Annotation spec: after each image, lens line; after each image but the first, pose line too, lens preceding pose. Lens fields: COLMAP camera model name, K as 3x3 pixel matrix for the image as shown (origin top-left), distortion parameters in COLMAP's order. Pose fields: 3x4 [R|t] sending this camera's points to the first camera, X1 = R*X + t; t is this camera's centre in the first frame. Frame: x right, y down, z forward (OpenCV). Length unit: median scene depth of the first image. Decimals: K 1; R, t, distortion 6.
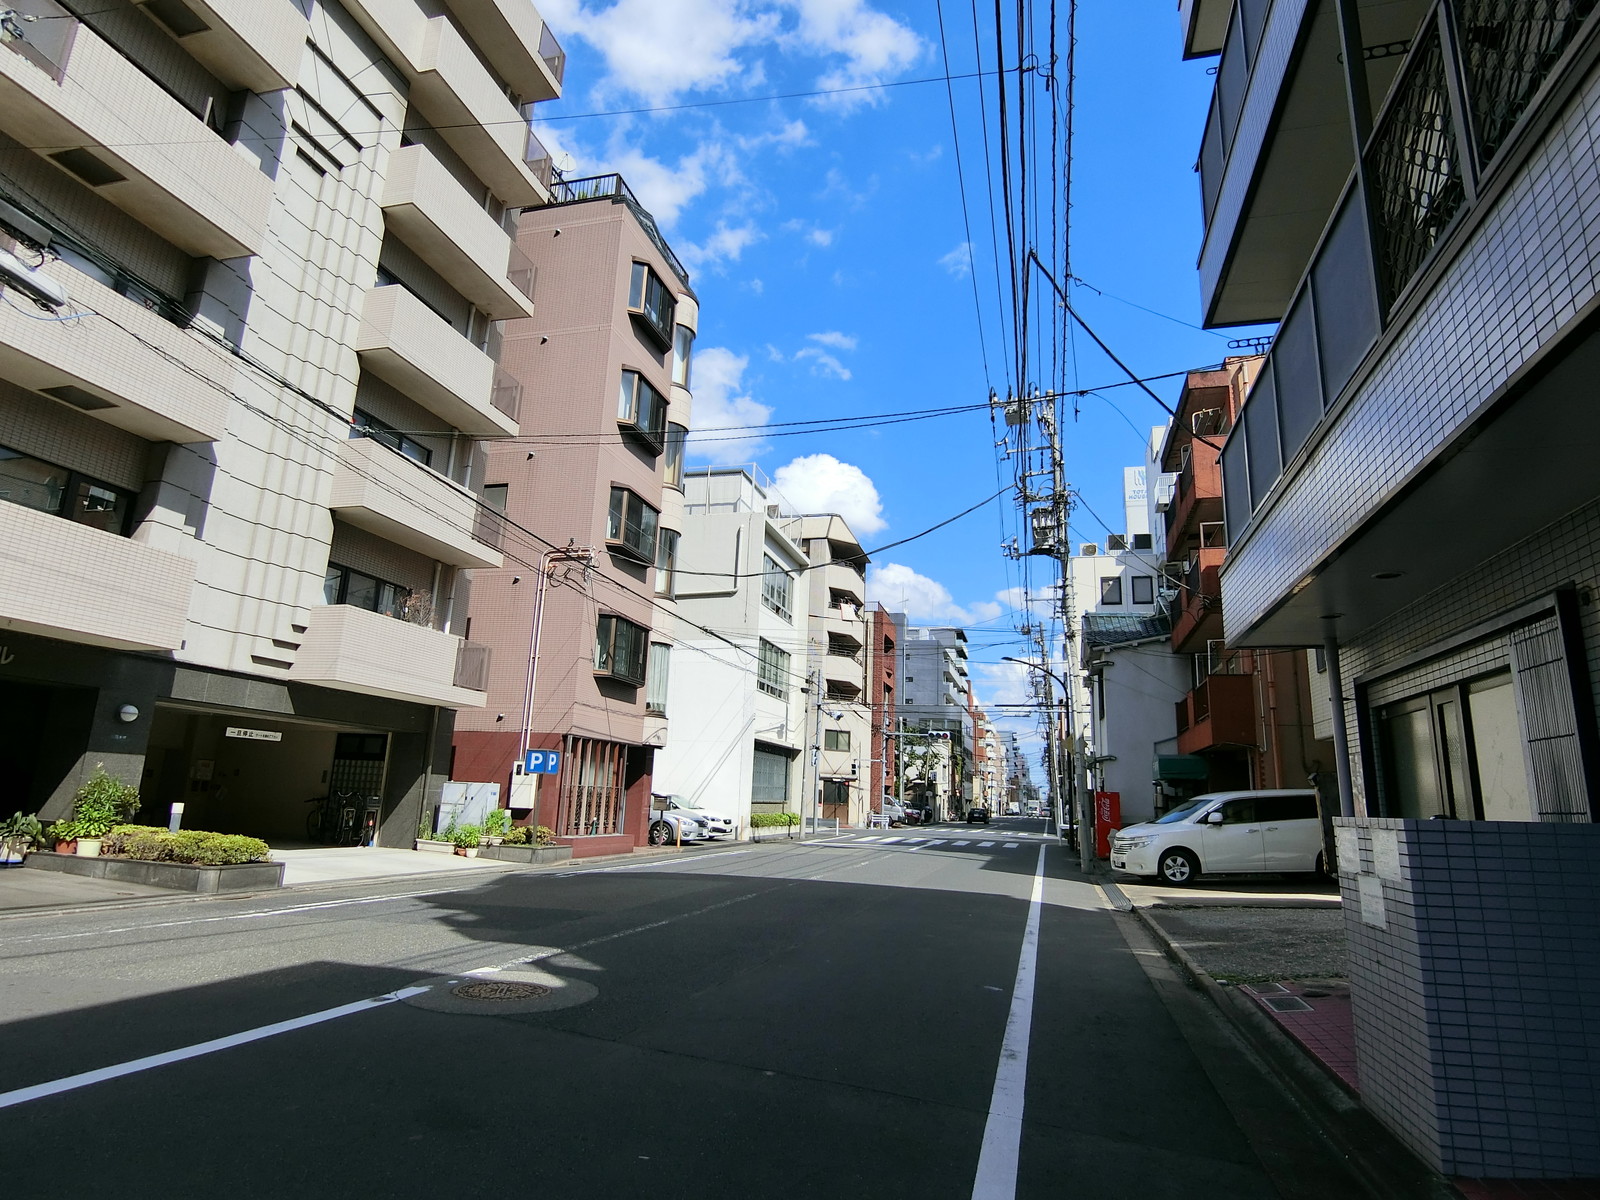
lens RADIAL K [[886.9, 0, 800.3], [0, 886.9, 600.3], [0, 0, 1]] dist [-0.006745, -0.002267]
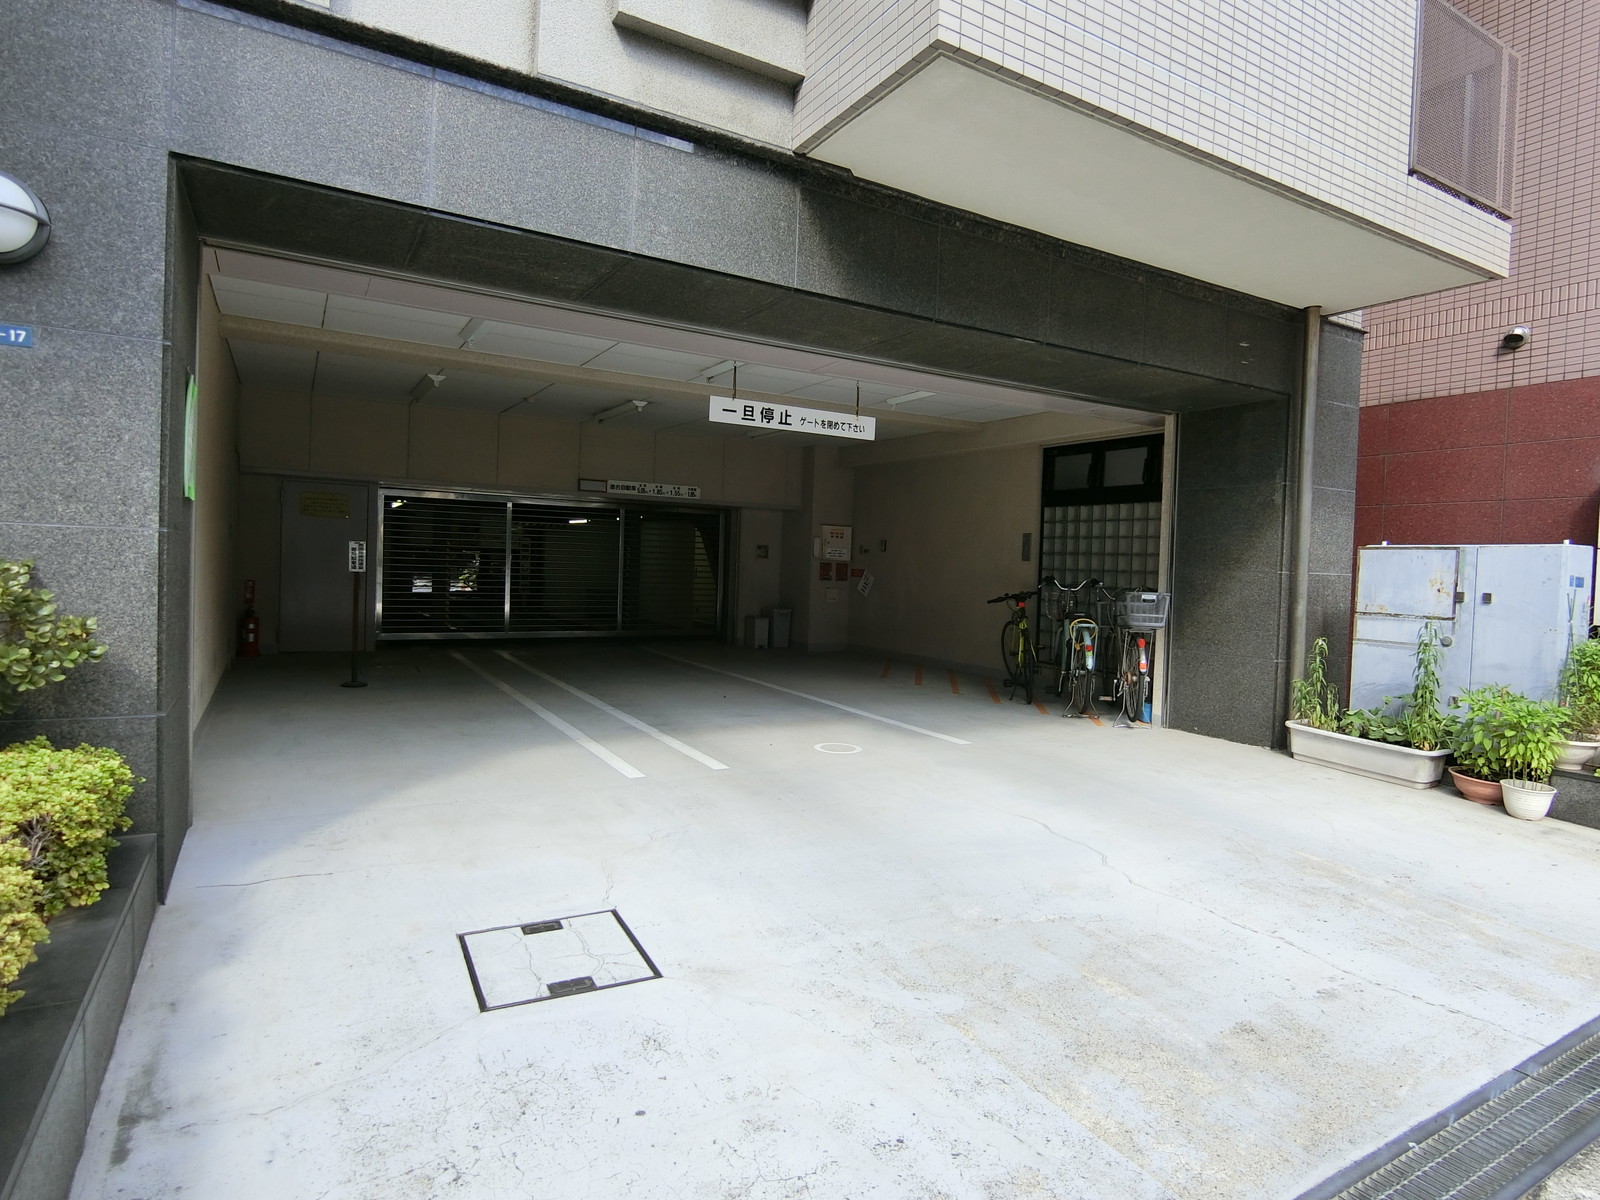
lens RADIAL K [[886.9, 0, 802.4], [0, 886.9, 595.0], [0, 0, 1]] dist [-0.006745, -0.002267]
pose [[0.712898, 0.006152, -0.701240, -0.326743], [0.155524, 0.973673, 0.166652, 0.140636], [0.683804, -0.227866, 0.693173, 0.652021]]
